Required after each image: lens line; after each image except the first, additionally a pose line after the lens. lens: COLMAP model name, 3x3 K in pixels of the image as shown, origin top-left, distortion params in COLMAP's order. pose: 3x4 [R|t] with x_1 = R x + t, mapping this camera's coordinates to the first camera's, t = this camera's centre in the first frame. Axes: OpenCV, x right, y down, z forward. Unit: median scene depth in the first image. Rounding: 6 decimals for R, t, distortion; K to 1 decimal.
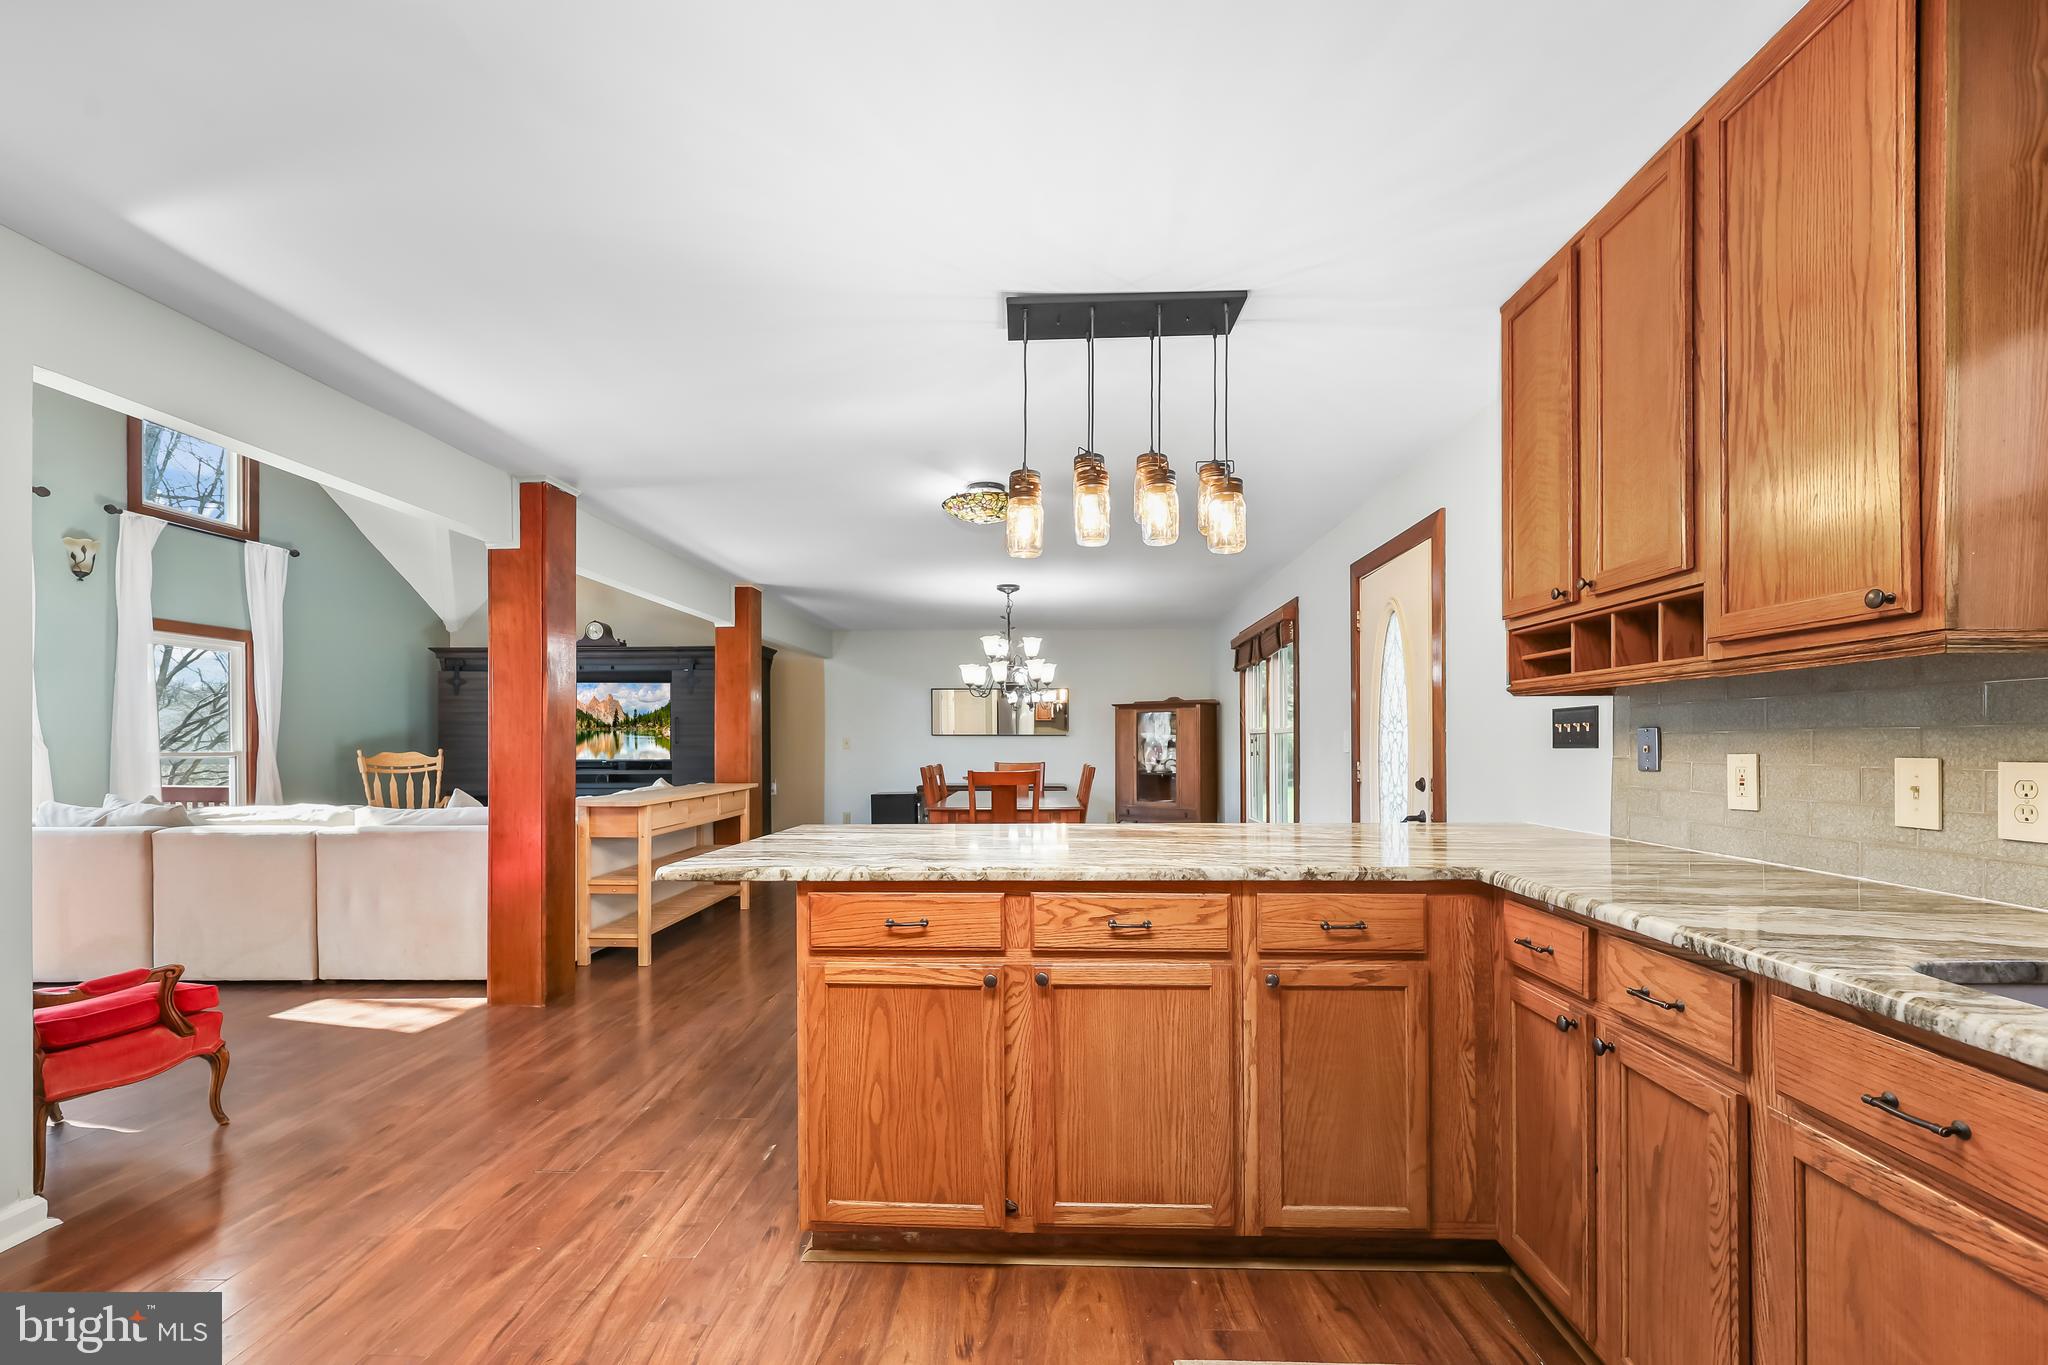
lens RADIAL K [[841.1, 0, 1046.1], [0, 841.1, 752.1], [0, 0, 1]] dist [-0.000173, 0.000743]
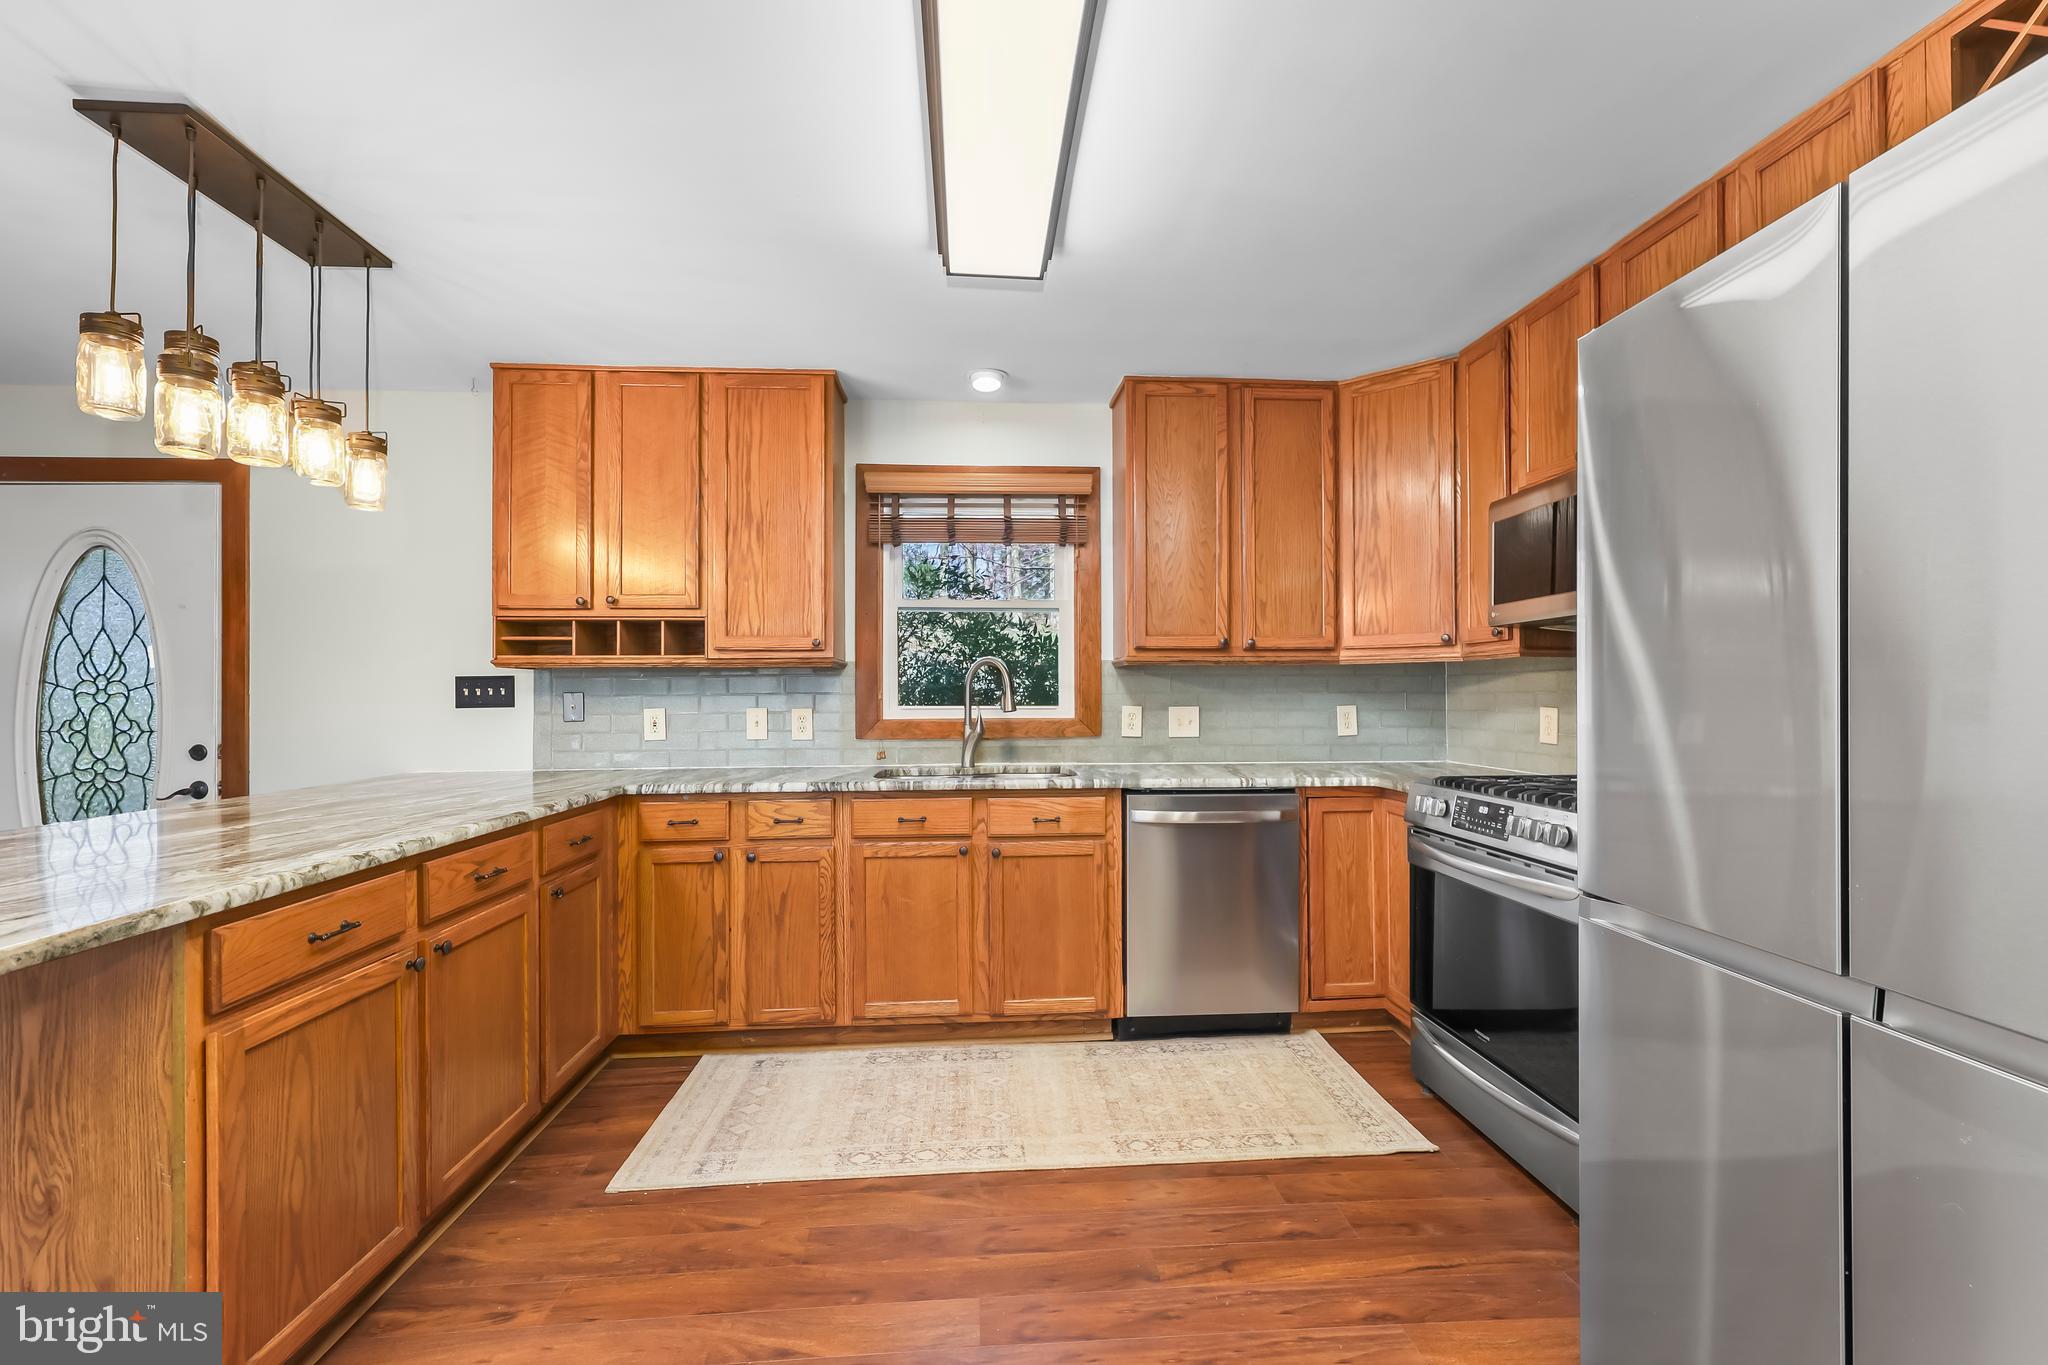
lens RADIAL K [[841.1, 0, 1036.3], [0, 841.1, 682.4], [0, 0, 1]] dist [-0.000173, 0.000743]
pose [[-0.102019, 0.019919, 0.994583, -0.955331], [0.021803, 0.999604, -0.017783, -0.003791], [-0.994544, 0.019870, -0.102413, 0.380892]]
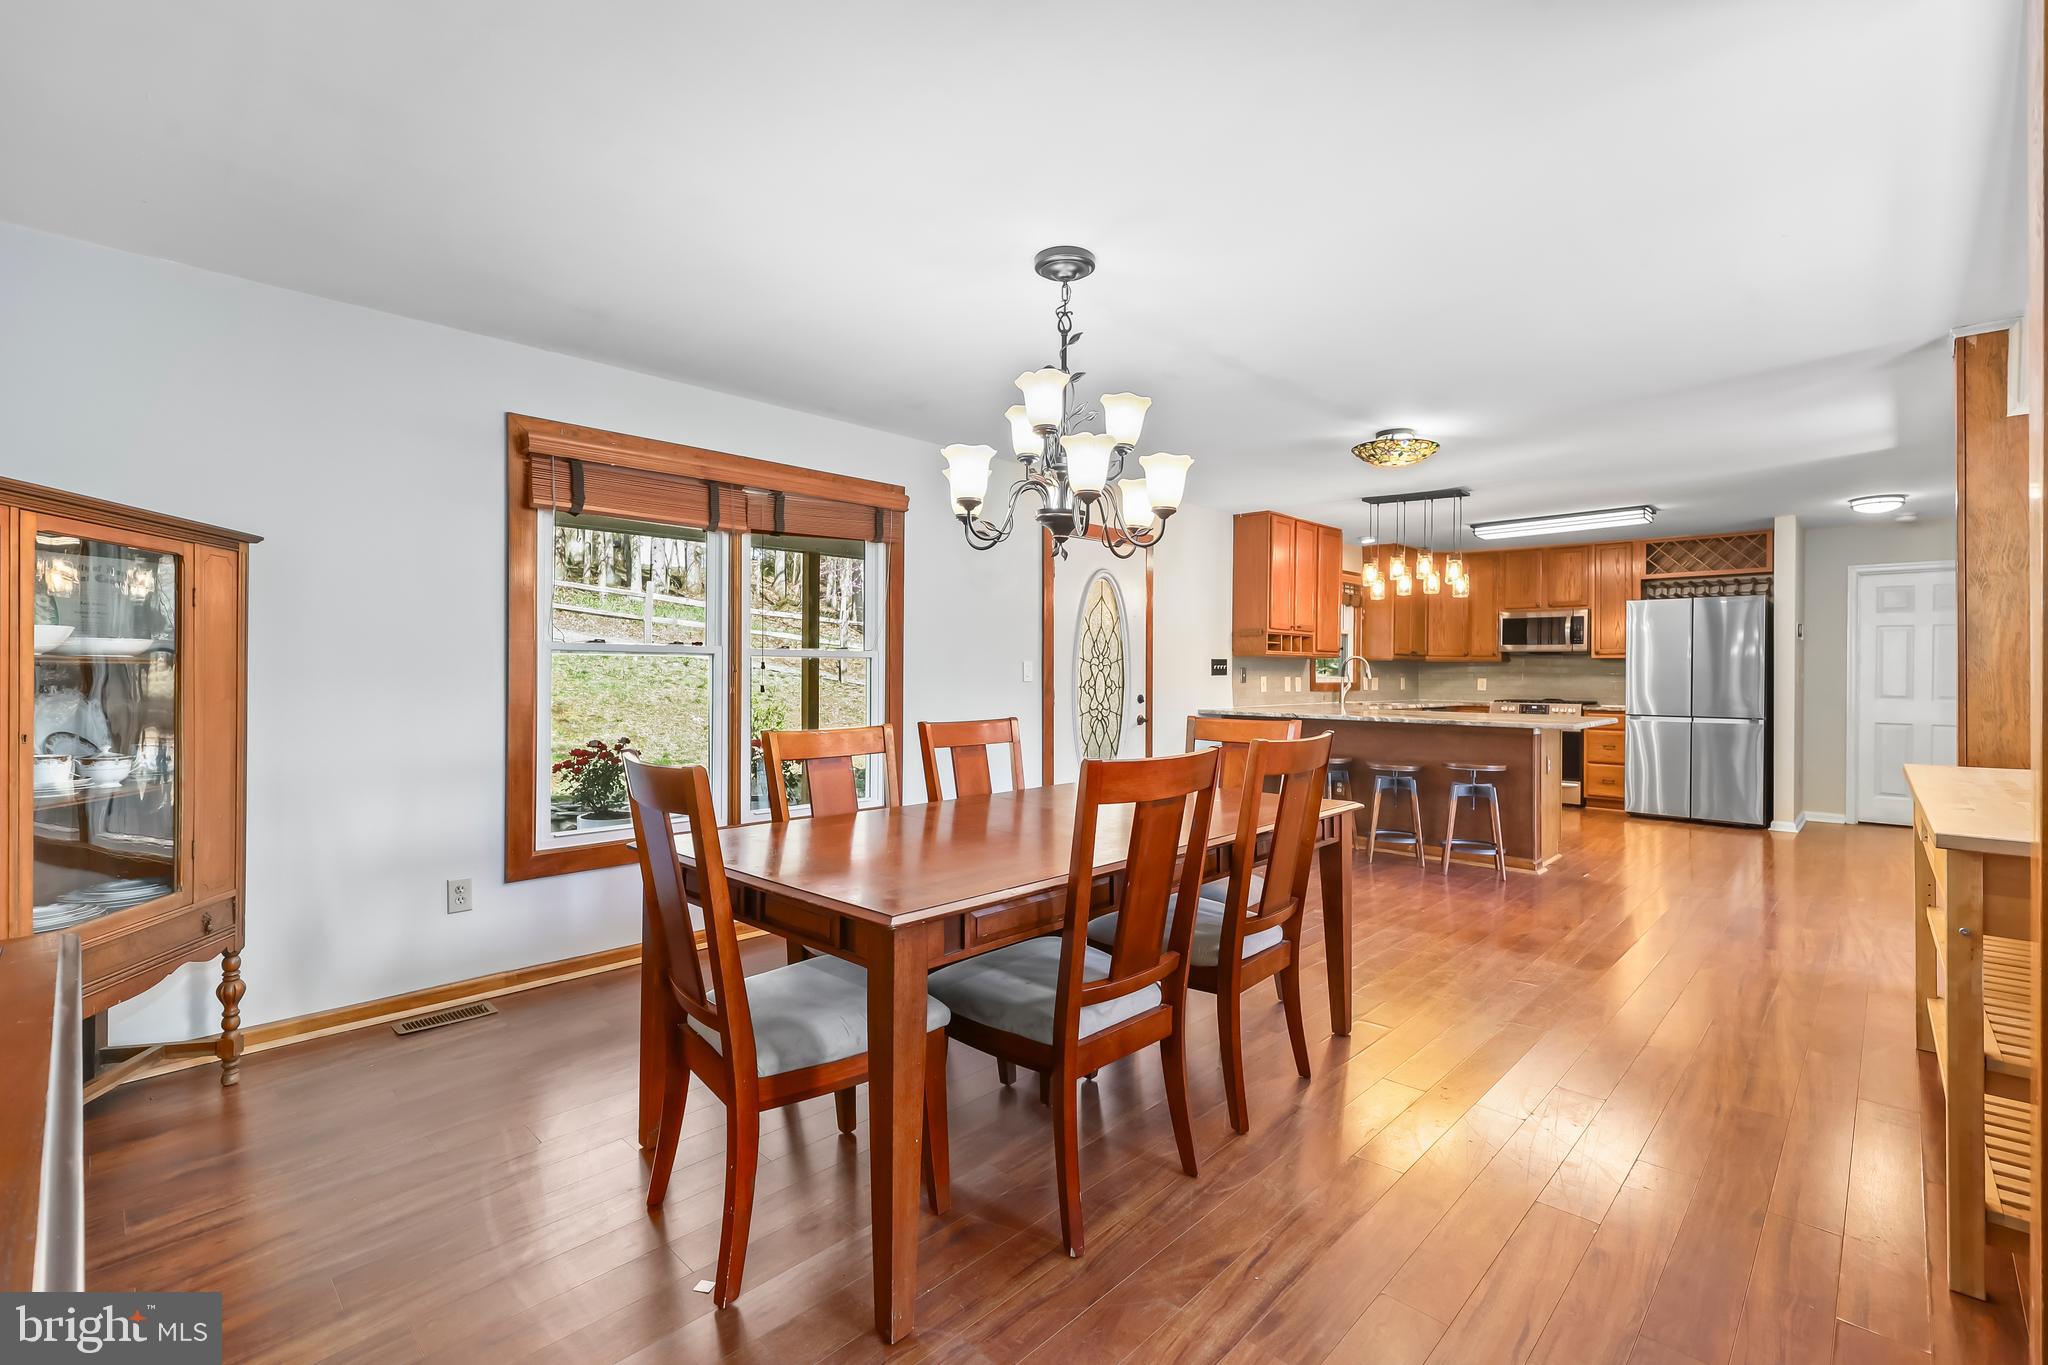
lens RADIAL K [[917.9, 0, 1038.0], [0, 917.9, 668.1], [0, 0, 1]] dist [-0.000377, 0.000965]
pose [[-0.745197, -0.000925, 0.666843, -1.005226], [0.004596, 0.999968, 0.006524, -0.060351], [-0.666828, 0.007927, -0.745170, 4.367562]]
